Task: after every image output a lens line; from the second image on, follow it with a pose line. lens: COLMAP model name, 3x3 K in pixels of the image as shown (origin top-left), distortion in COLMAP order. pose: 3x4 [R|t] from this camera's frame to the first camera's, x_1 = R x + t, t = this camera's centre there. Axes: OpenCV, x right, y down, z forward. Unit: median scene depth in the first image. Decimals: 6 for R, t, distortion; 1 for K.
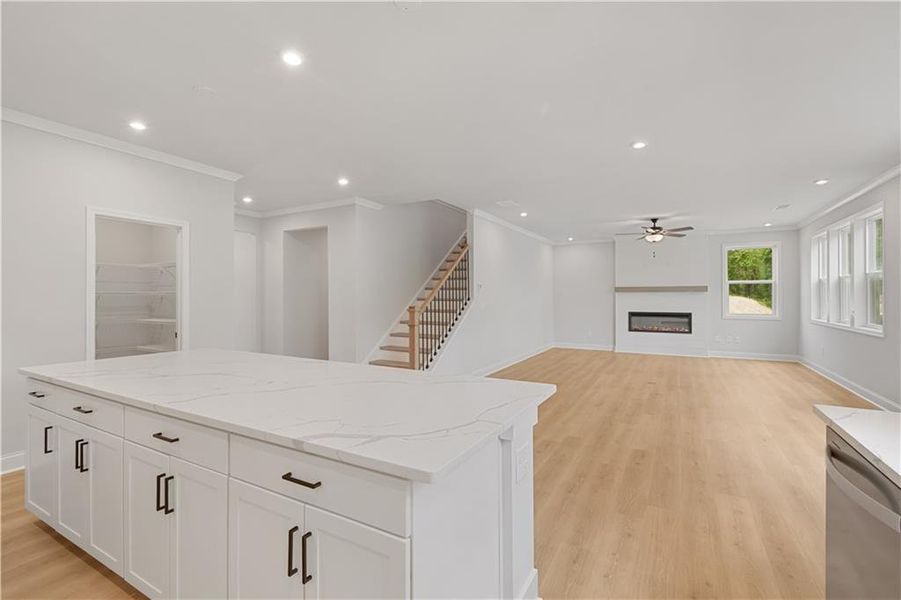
lens RADIAL K [[402.6, 0, 452.8], [0, 402.6, 297.7], [0, 0, 1]] dist [-0.001960, -0.000987]
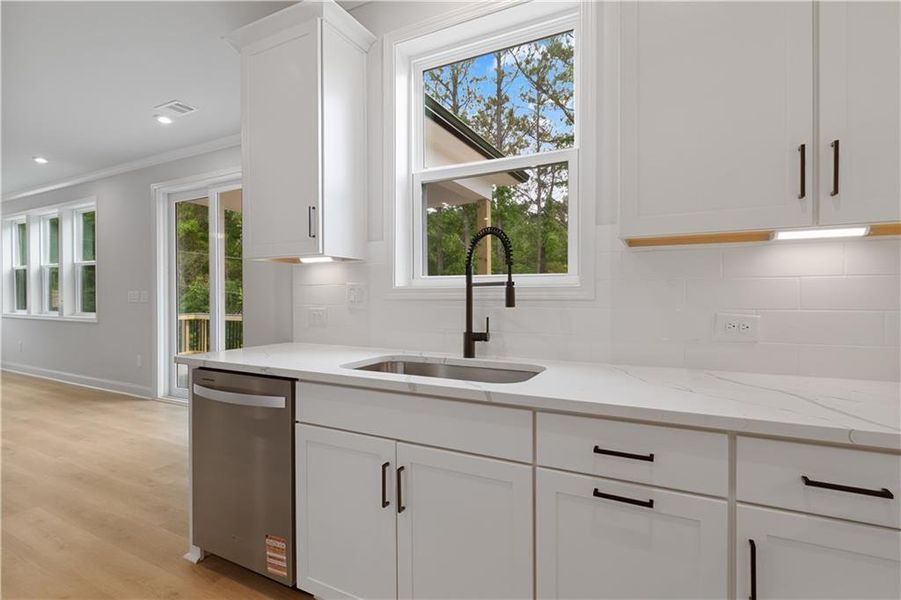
lens RADIAL K [[427.4, 0, 459.6], [0, 427.4, 296.3], [0, 0, 1]] dist [-0.005790, -0.002545]
pose [[-0.045388, -0.000415, 0.998969, -0.113396], [0.004891, 0.999988, 0.000638, 0.032639], [-0.998957, 0.004914, -0.045385, 0.078650]]
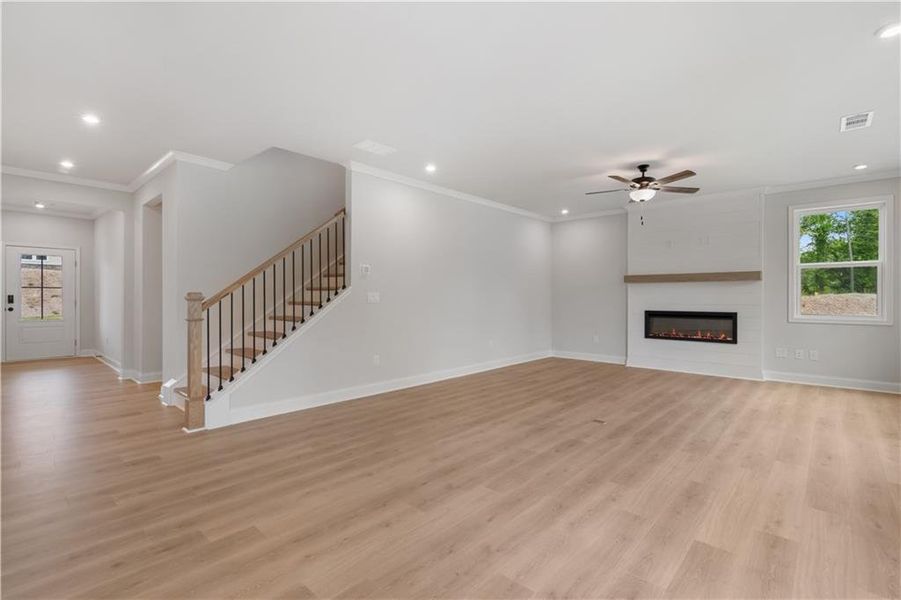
lens RADIAL K [[416.0, 0, 453.5], [0, 416.0, 300.8], [0, 0, 1]] dist [0.000132, -0.000282]
pose [[0.975420, 0.006320, -0.220263, 0.546764], [-0.005069, 0.999968, 0.006241, 0.030465], [0.220295, -0.004971, 0.975421, 0.426230]]
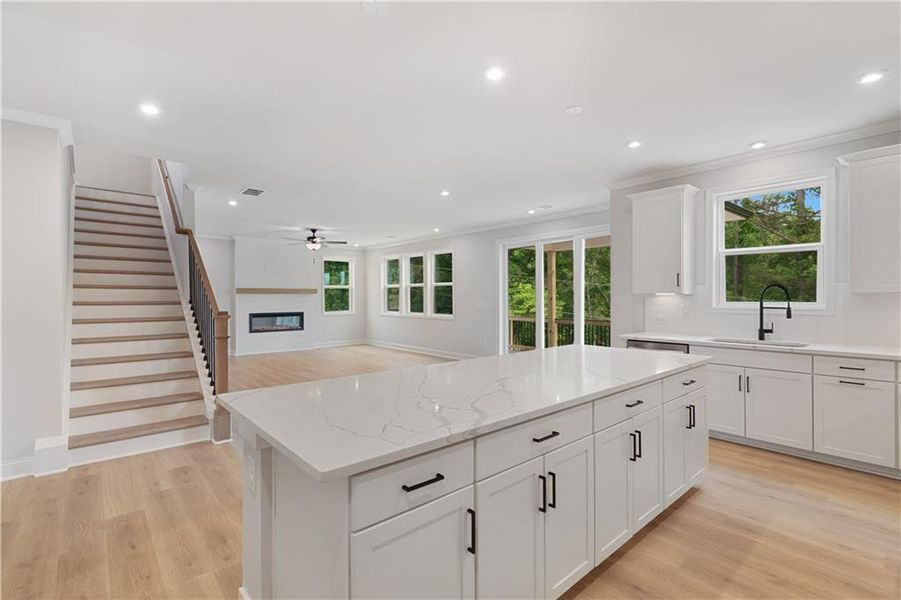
lens RADIAL K [[416.0, 0, 454.0], [0, 416.0, 298.1], [0, 0, 1]] dist [0.000132, -0.000282]
pose [[0.335614, -0.001260, 0.941999, -0.738542], [0.004685, 0.999989, -0.000332, -0.000322], [-0.941988, 0.004525, 0.335616, 0.361335]]
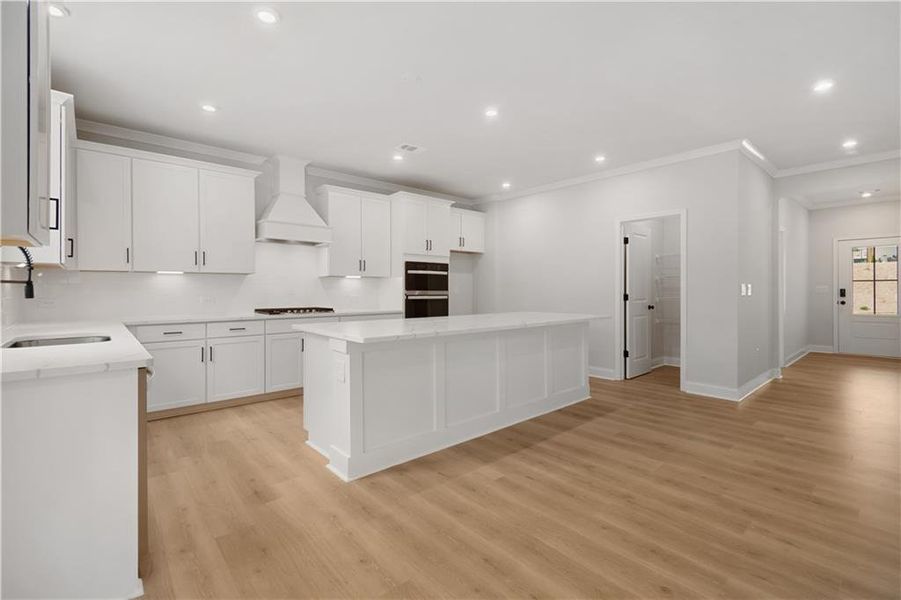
lens RADIAL K [[402.6, 0, 452.0], [0, 402.6, 293.0], [0, 0, 1]] dist [-0.001960, -0.000987]
pose [[-0.330210, 0.007960, -0.943874, 0.529780], [-0.001144, 0.999960, 0.008833, 0.030795], [0.943907, 0.003997, -0.330188, 0.675246]]
